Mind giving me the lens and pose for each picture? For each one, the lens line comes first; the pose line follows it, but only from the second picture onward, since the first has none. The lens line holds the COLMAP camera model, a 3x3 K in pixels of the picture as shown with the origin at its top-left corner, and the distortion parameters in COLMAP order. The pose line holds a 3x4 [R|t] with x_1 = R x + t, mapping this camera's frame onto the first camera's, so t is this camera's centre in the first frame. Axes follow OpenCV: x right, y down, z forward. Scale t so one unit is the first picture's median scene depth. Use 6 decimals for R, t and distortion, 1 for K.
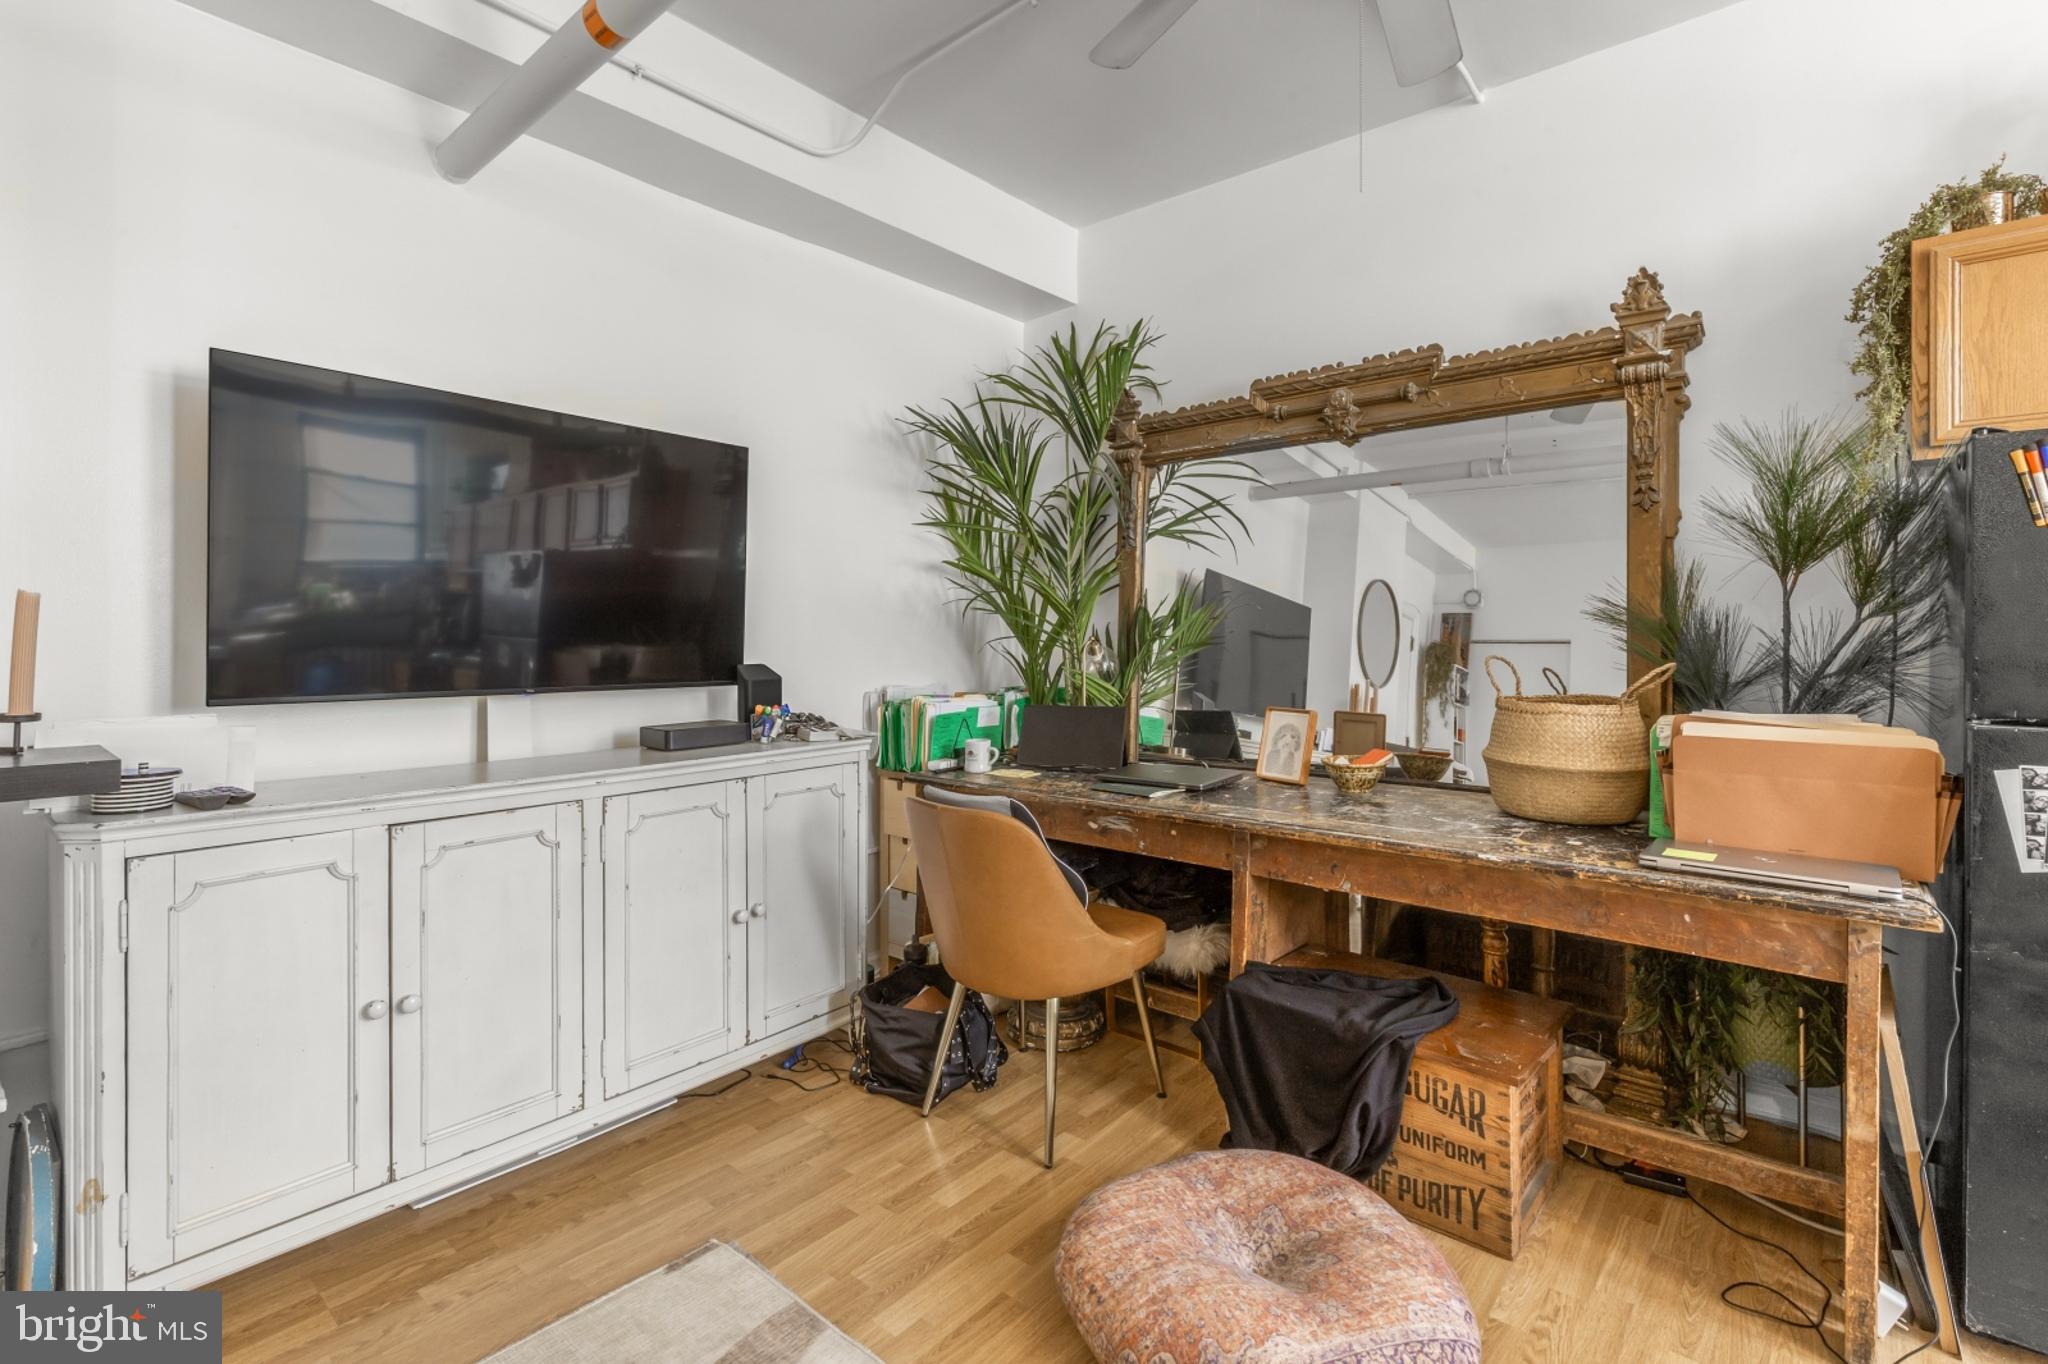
lens RADIAL K [[946.9, 0, 1009.8], [0, 946.9, 635.7], [0, 0, 1]] dist [0.003191, -0.000340]
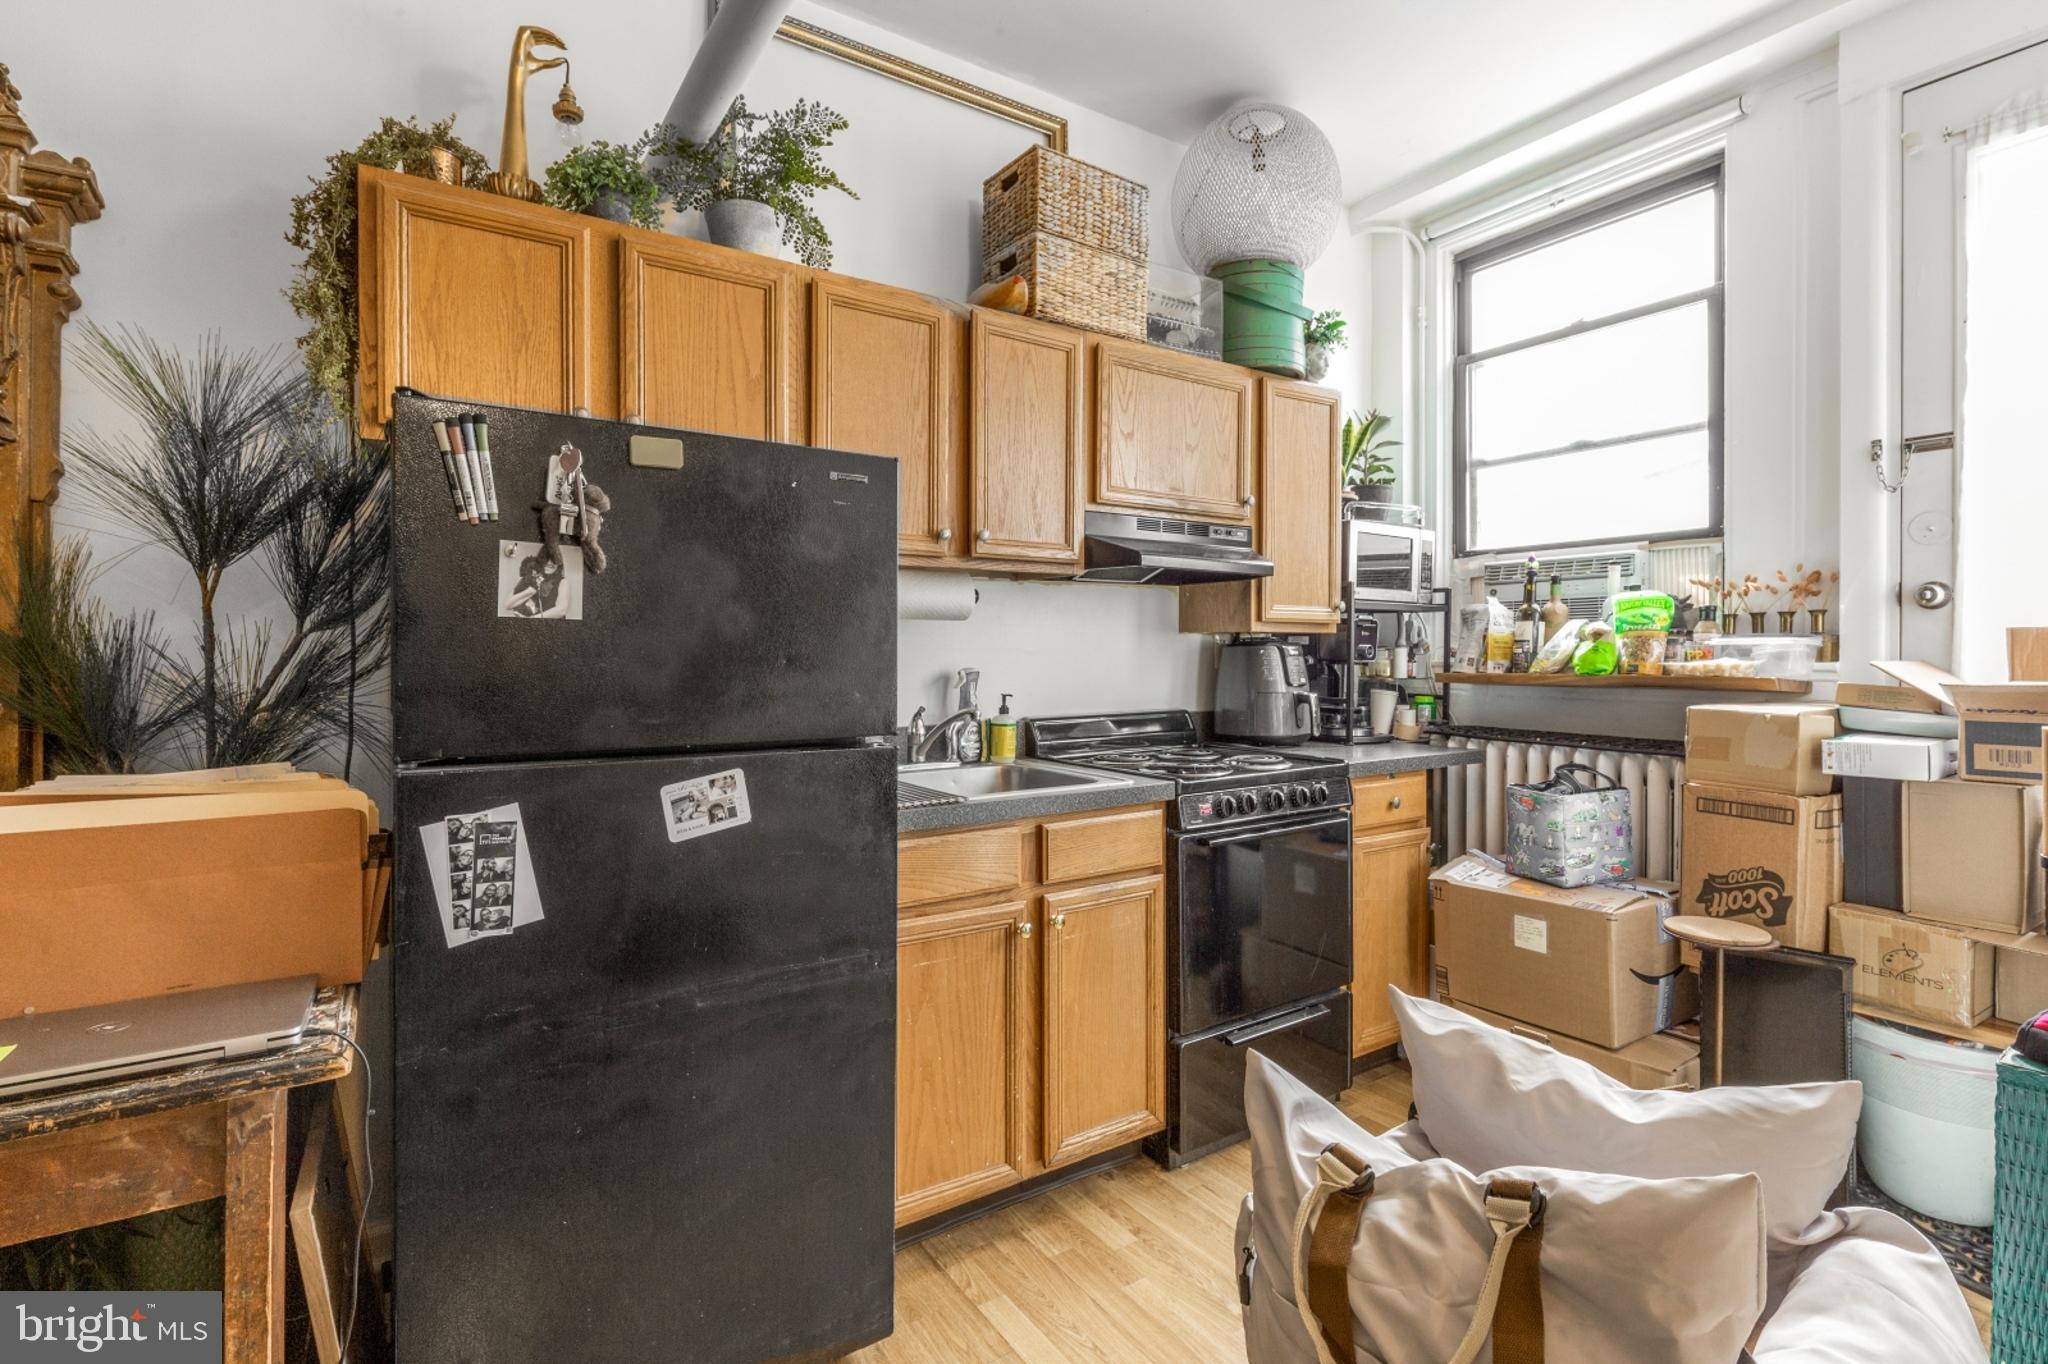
lens RADIAL K [[951.0, 0, 1015.0], [0, 951.0, 653.0], [0, 0, 1]] dist [-0.003962, -0.000438]
pose [[0.275381, -0.000630, 0.961335, 0.314834], [0.002987, 0.999996, -0.000200, -0.000139], [-0.961331, 0.002927, 0.275382, 0.234254]]
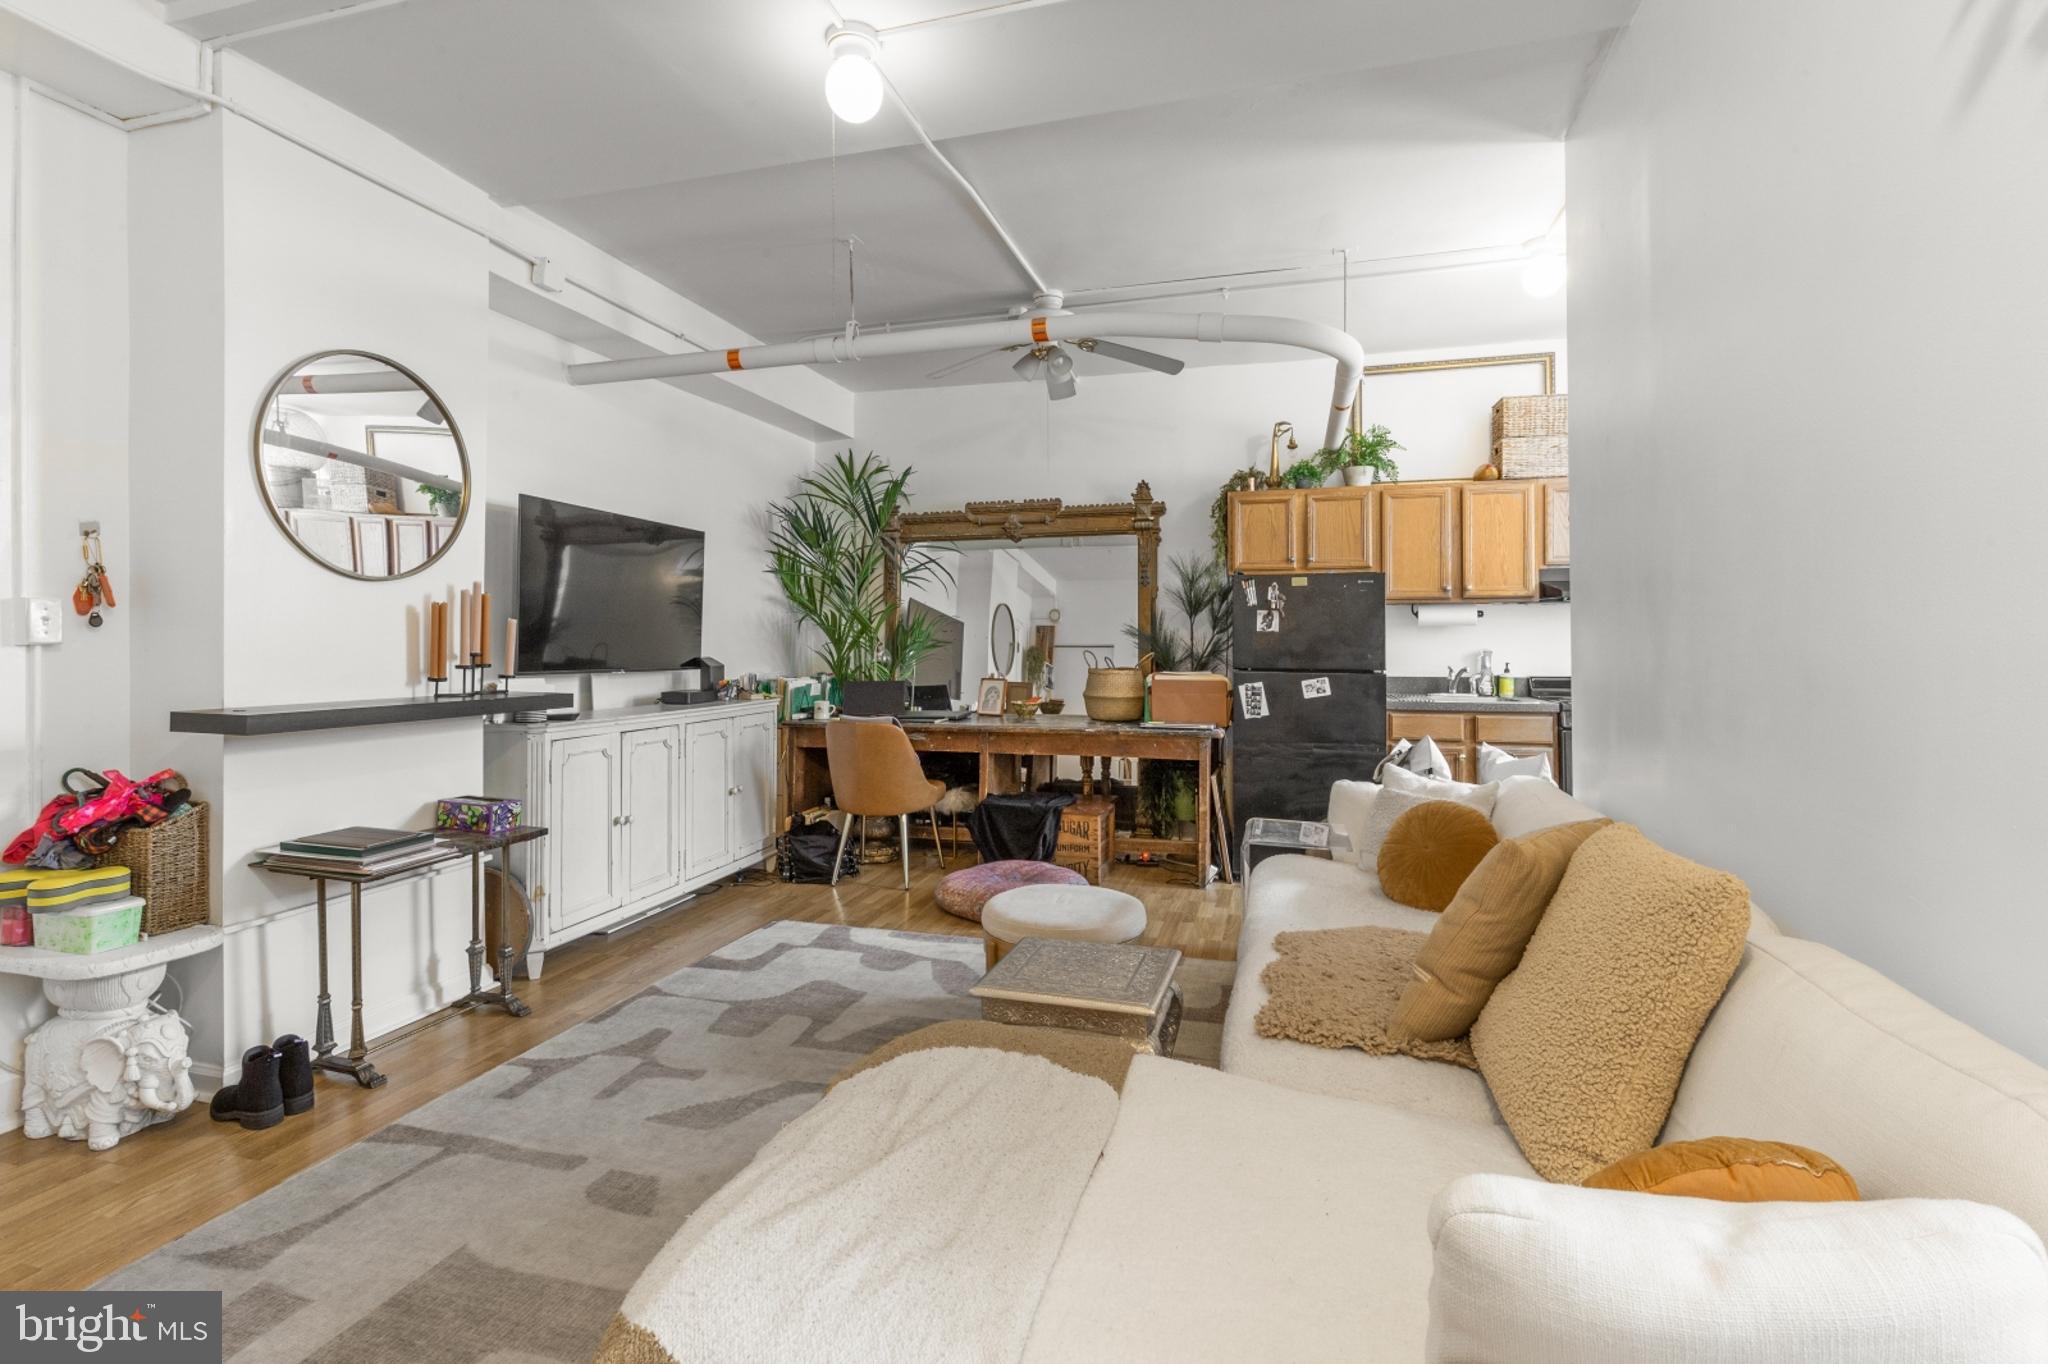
lens RADIAL K [[946.9, 0, 1009.8], [0, 946.9, 635.7], [0, 0, 1]] dist [0.003191, -0.000340]
pose [[0.908105, 0.004763, 0.418715, -0.671123], [-0.001182, 0.999960, -0.008812, 0.007458], [-0.418740, 0.007508, 0.908075, -1.083009]]
